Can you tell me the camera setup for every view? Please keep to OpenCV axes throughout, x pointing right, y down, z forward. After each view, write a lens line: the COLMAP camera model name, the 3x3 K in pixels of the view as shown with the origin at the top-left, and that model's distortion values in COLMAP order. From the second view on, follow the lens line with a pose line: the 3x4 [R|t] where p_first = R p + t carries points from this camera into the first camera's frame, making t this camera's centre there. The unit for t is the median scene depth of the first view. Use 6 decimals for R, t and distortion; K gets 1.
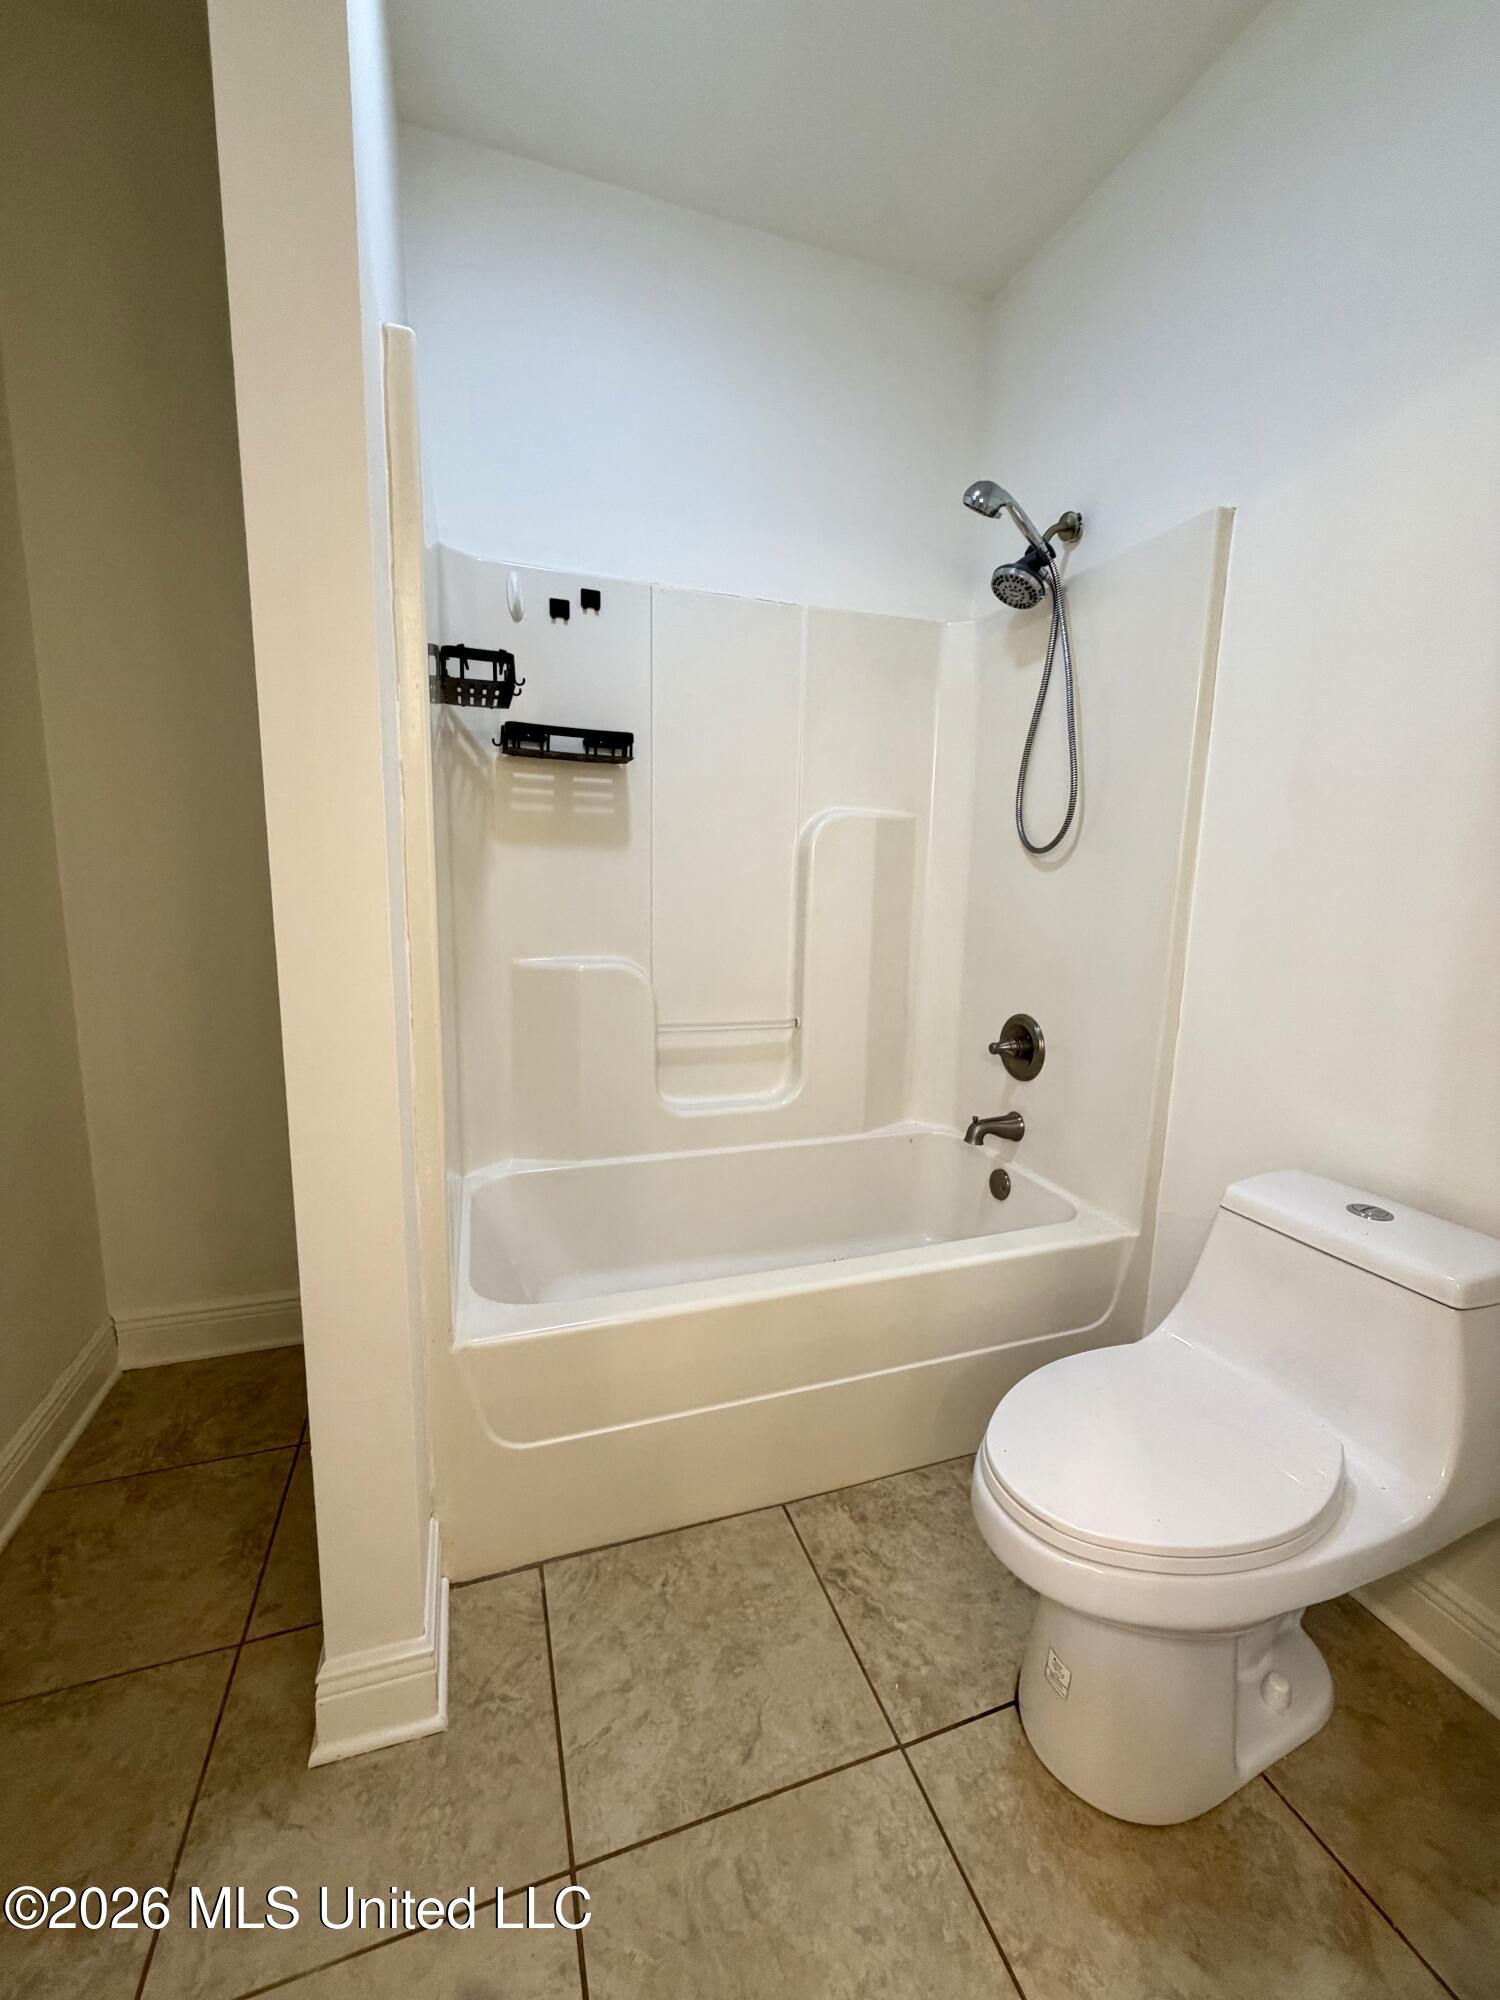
lens RADIAL K [[795.8, 0, 754.9], [0, 795.8, 1004.2], [0, 0, 1]] dist [0.008218, -0.000043]
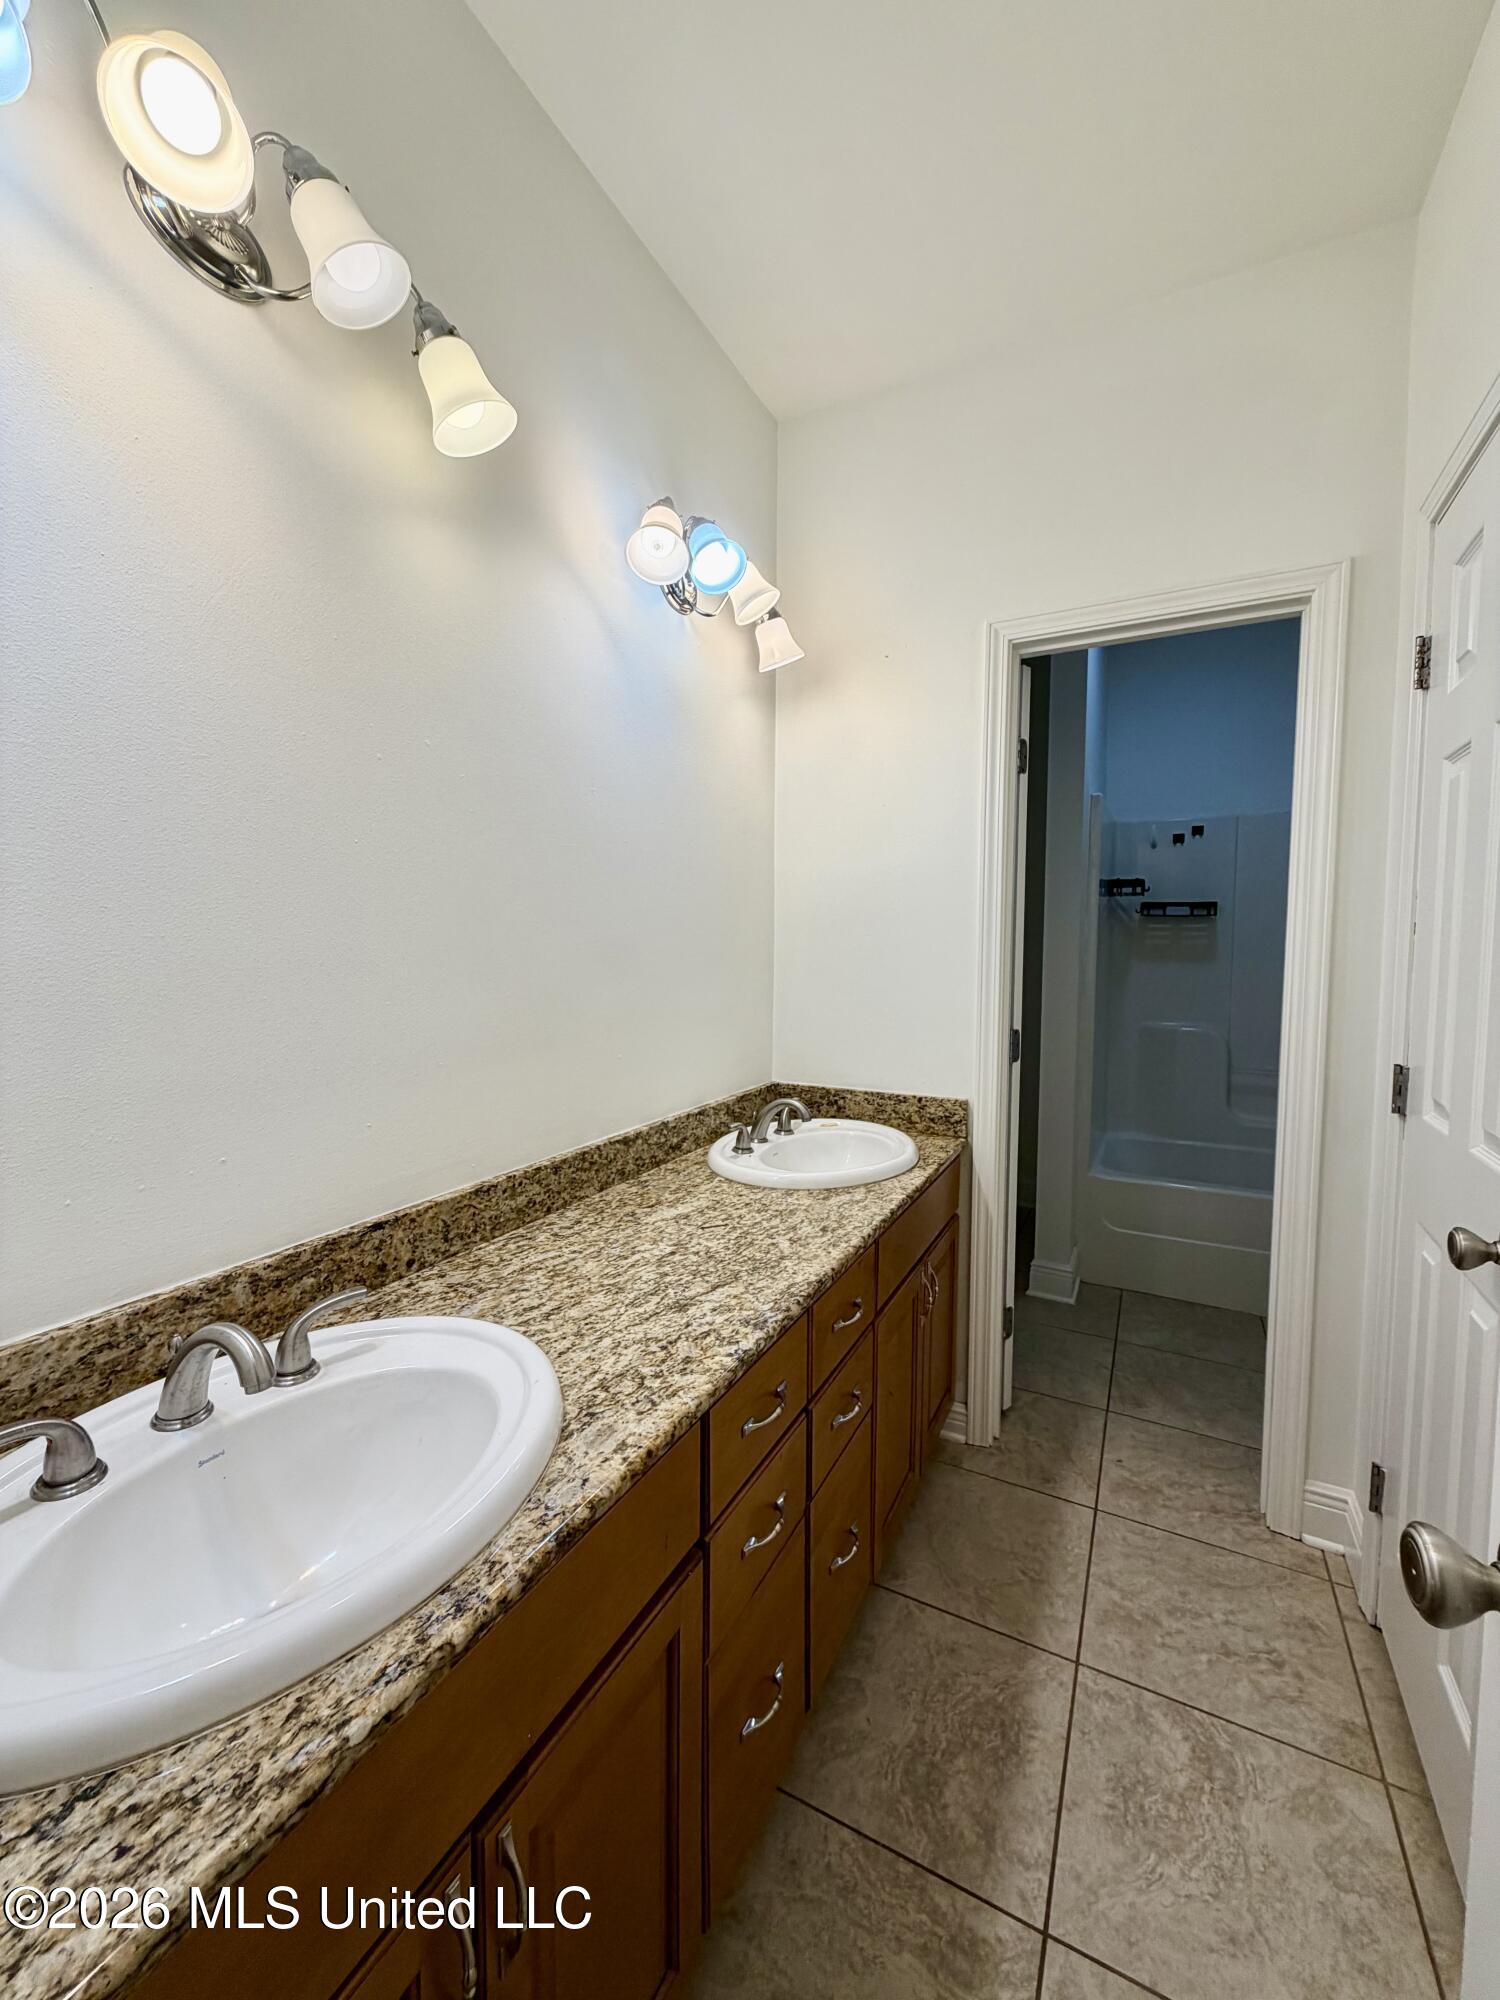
lens RADIAL K [[795.8, 0, 757.4], [0, 795.8, 999.6], [0, 0, 1]] dist [0.008218, -0.000043]
pose [[0.691426, 0.028691, -0.721878, 0.431772], [-0.091611, 0.994627, -0.048215, 0.059577], [0.716616, 0.099469, 0.690339, -0.956911]]
